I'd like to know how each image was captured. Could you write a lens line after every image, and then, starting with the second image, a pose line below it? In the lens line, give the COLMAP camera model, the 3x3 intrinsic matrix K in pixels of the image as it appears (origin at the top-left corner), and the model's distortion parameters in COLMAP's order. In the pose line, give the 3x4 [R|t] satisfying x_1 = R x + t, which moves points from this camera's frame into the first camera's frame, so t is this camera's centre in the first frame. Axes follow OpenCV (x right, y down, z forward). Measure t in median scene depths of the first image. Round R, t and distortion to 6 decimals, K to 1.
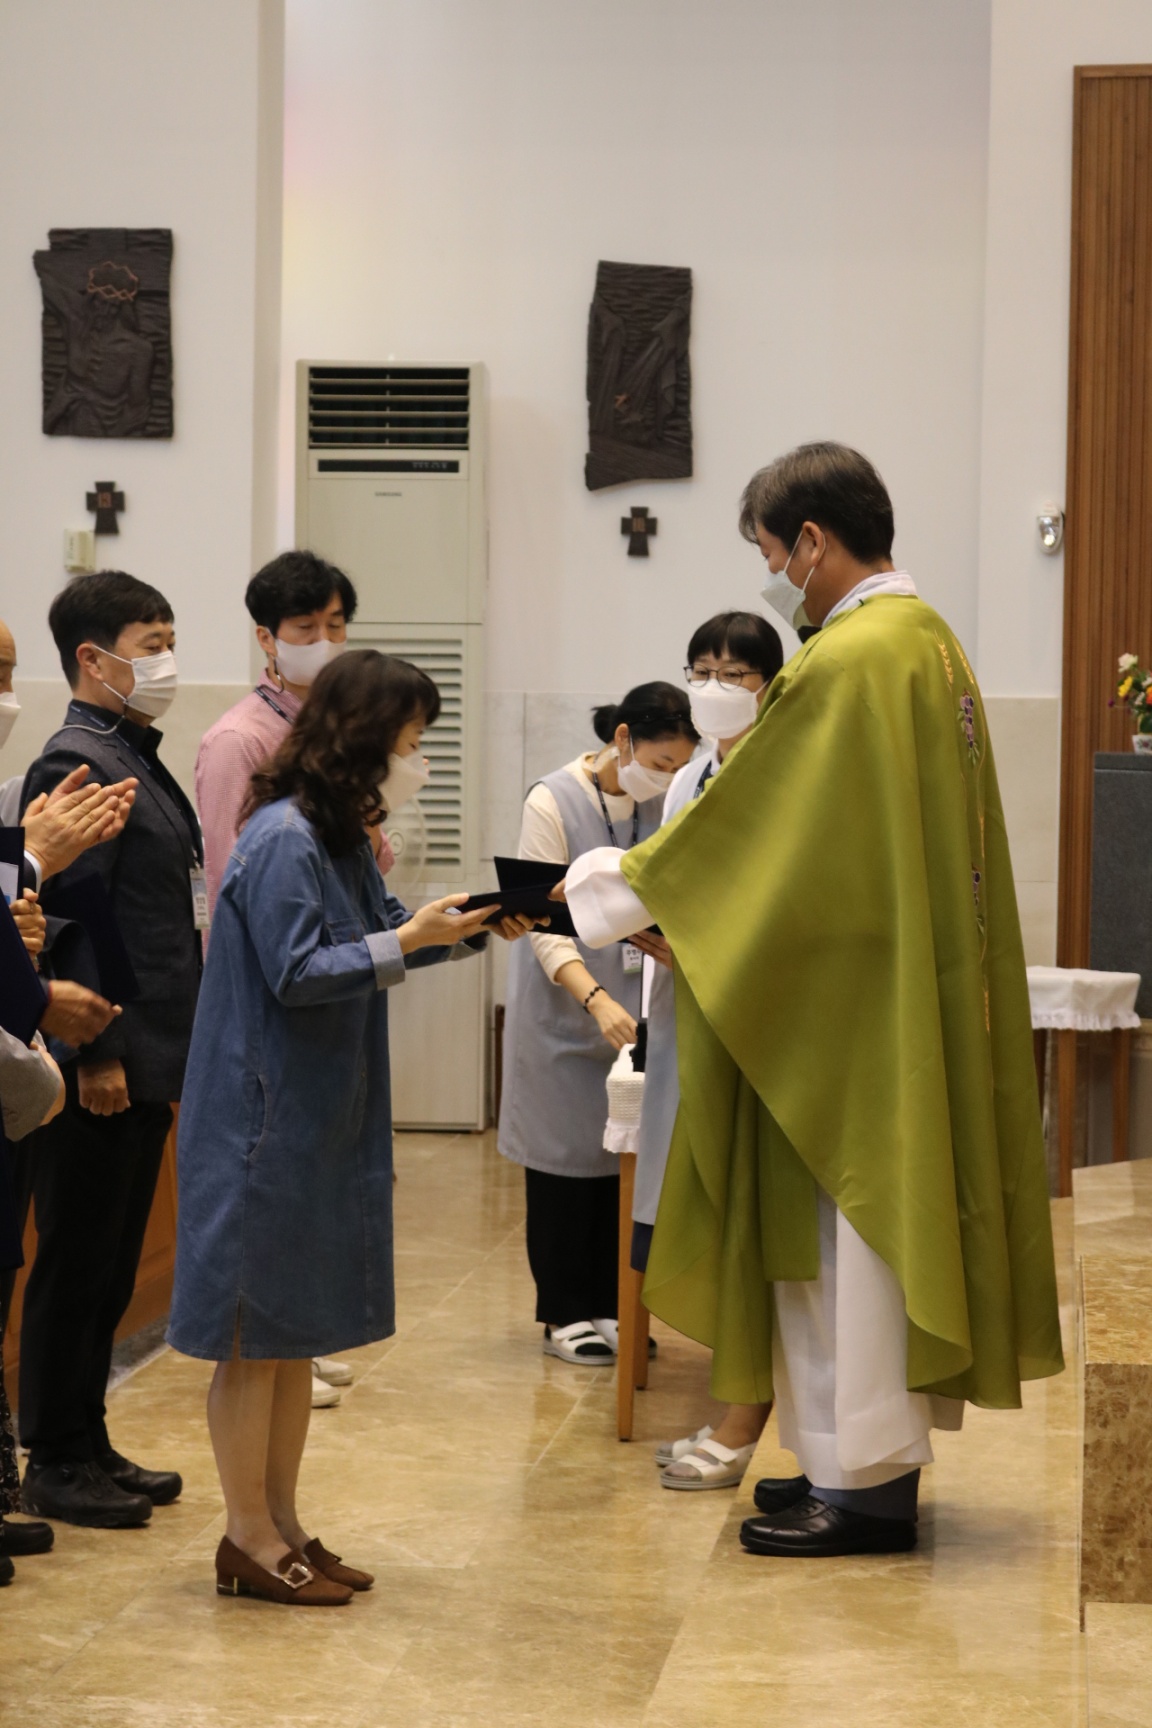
lens RADIAL K [[4105.2, 0, 568.6], [0, 4105.2, 861.7], [0, 0, 1]] dist [0.035129, 0.203953]
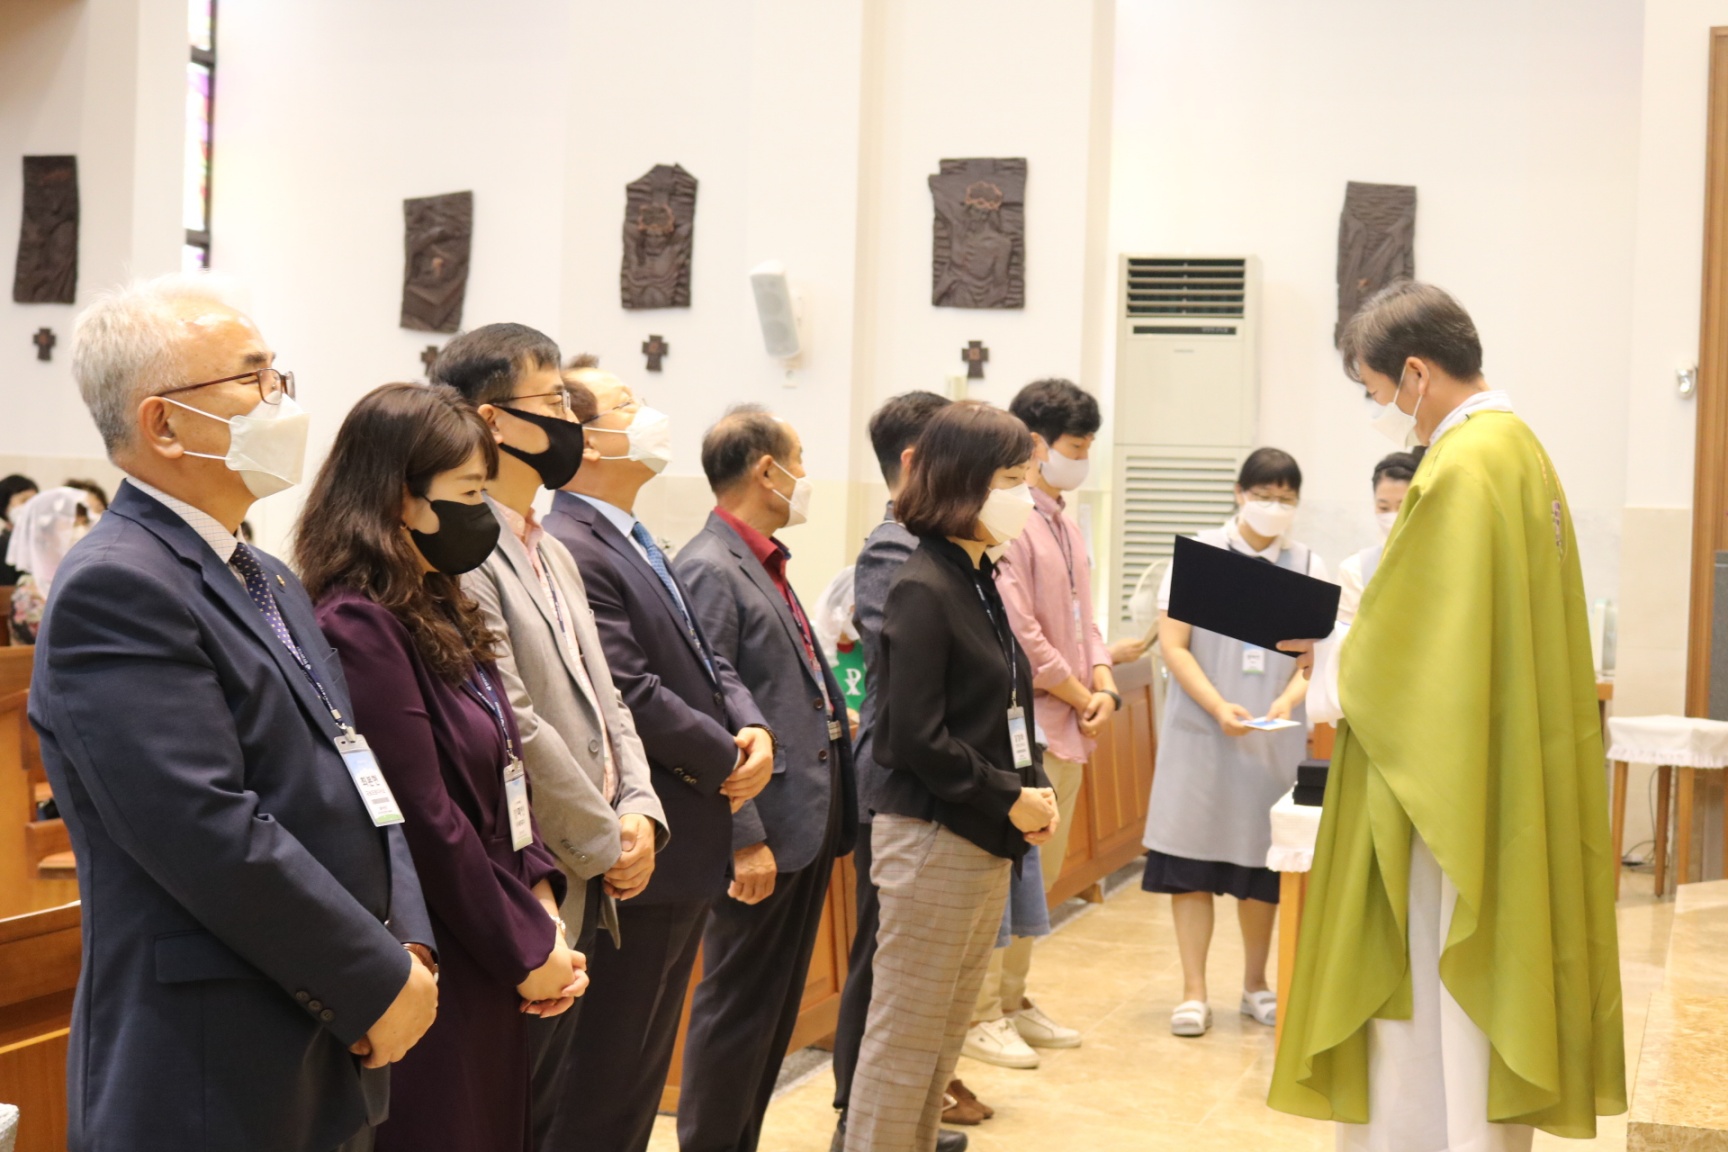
lens RADIAL K [[2676.5, 0, 856.0], [0, 2676.5, 569.3], [0, 0, 1]] dist [-0.041351, 0.104534]
pose [[0.980327, 0.020548, -0.196306, 0.028080], [-0.023488, 0.999644, -0.012657, -0.003880], [0.195976, 0.017019, 0.980461, 0.124957]]
